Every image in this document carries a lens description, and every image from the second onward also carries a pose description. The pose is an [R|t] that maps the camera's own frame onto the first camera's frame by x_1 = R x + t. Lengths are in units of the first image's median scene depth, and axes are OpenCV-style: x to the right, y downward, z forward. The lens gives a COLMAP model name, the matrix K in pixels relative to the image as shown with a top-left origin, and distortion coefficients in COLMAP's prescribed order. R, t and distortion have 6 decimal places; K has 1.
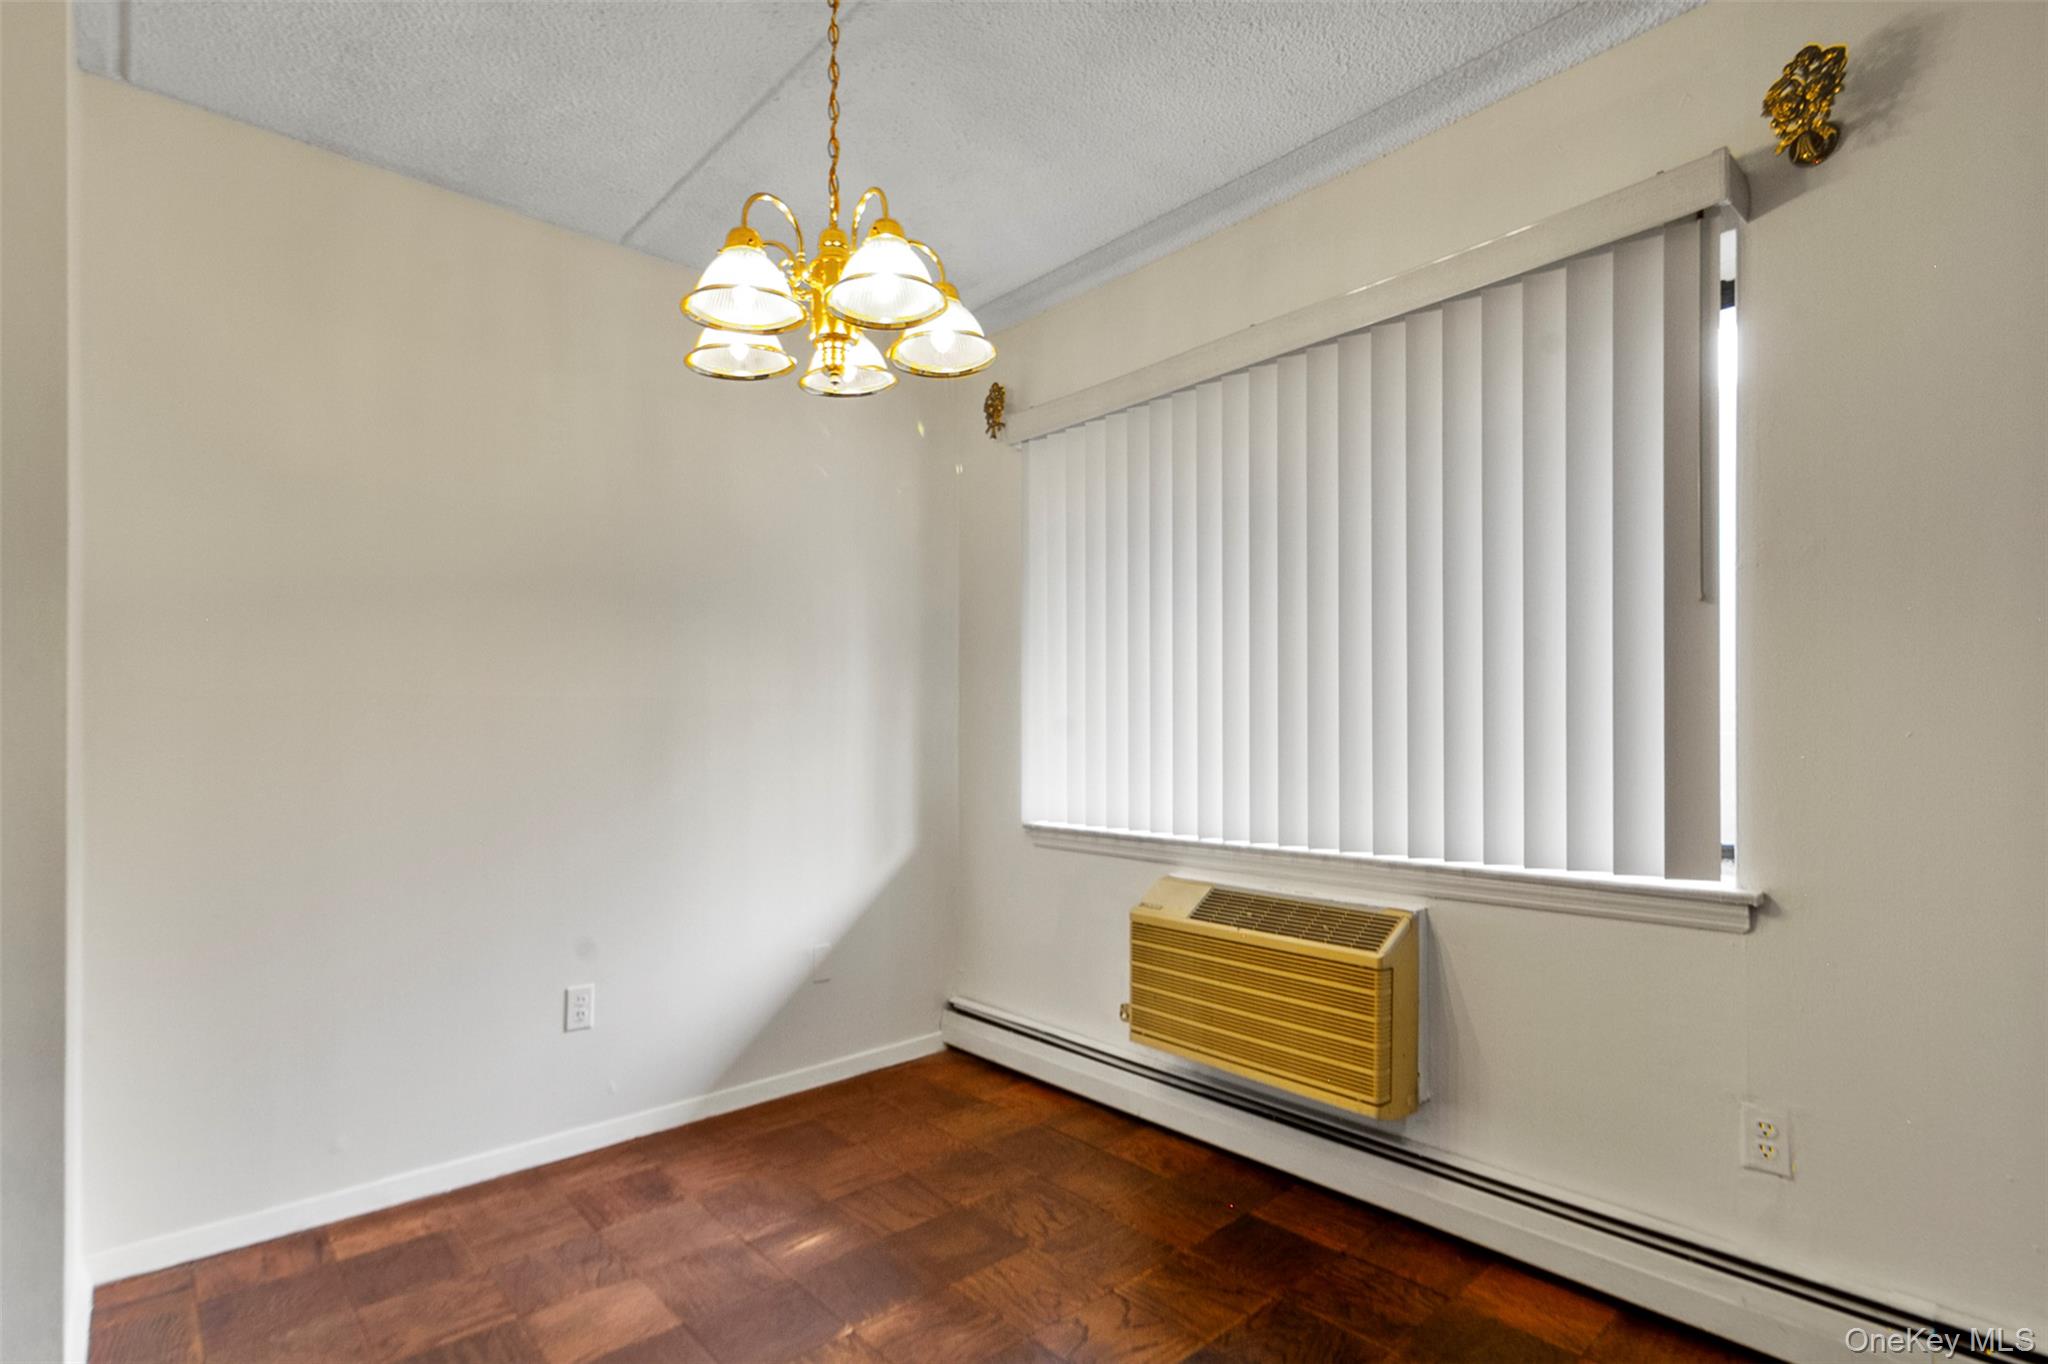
lens RADIAL K [[991.5, 0, 972.1], [0, 991.5, 741.4], [0, 0, 1]] dist [-0.003936, 0.004301]
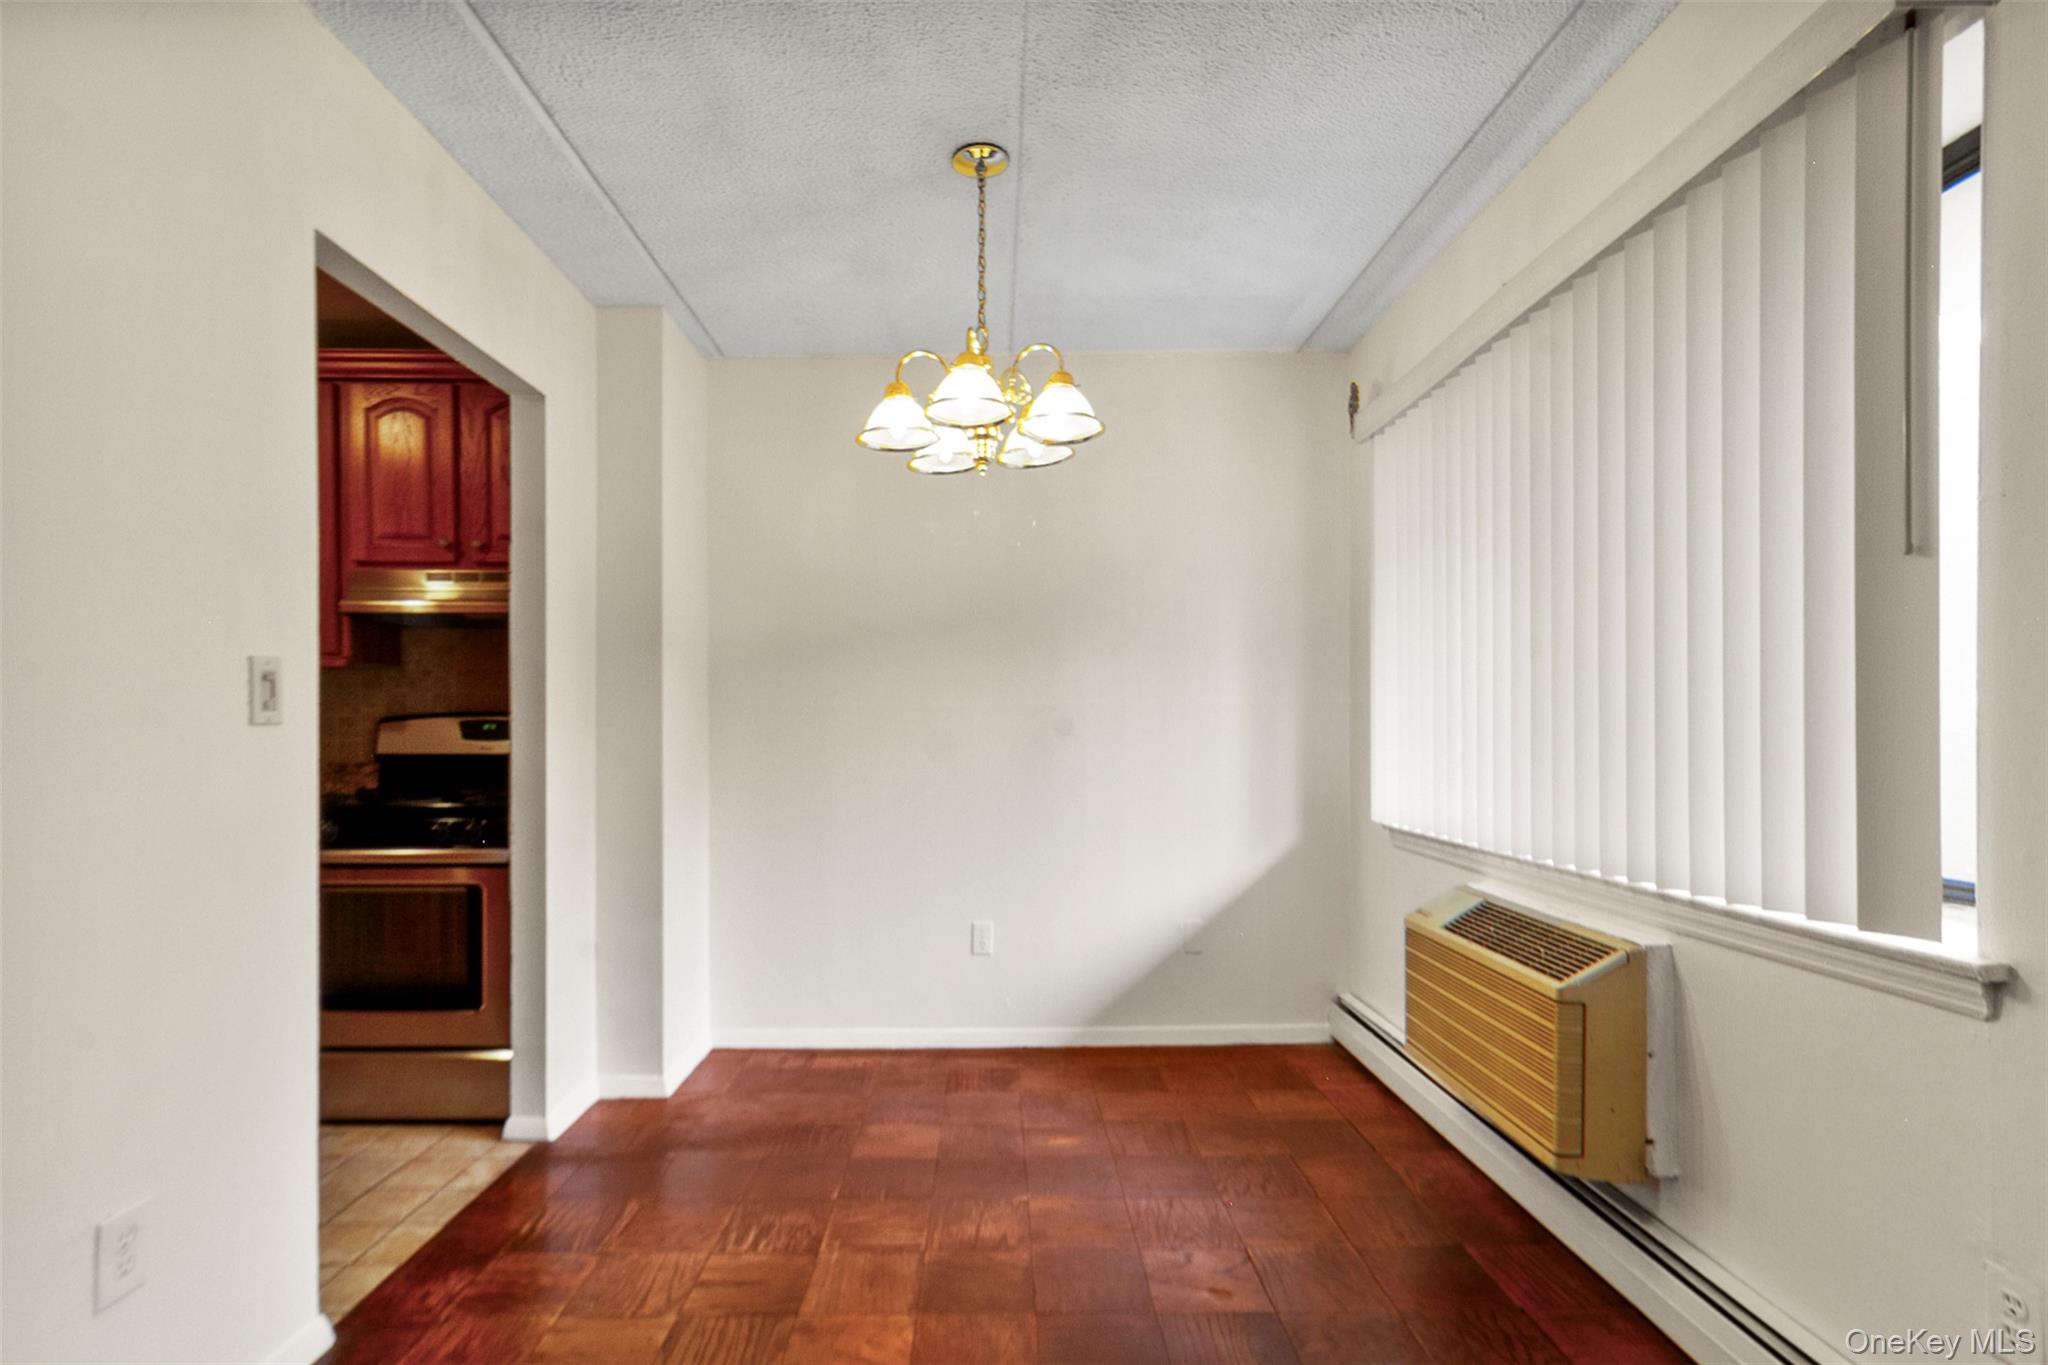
lens RADIAL K [[991.5, 0, 986.3], [0, 991.5, 745.2], [0, 0, 1]] dist [-0.003936, 0.004301]
pose [[0.752358, 0.009729, -0.658682, 0.562104], [-0.004630, 0.999944, 0.009482, -0.003607], [0.658738, -0.004084, 0.752361, 0.001930]]
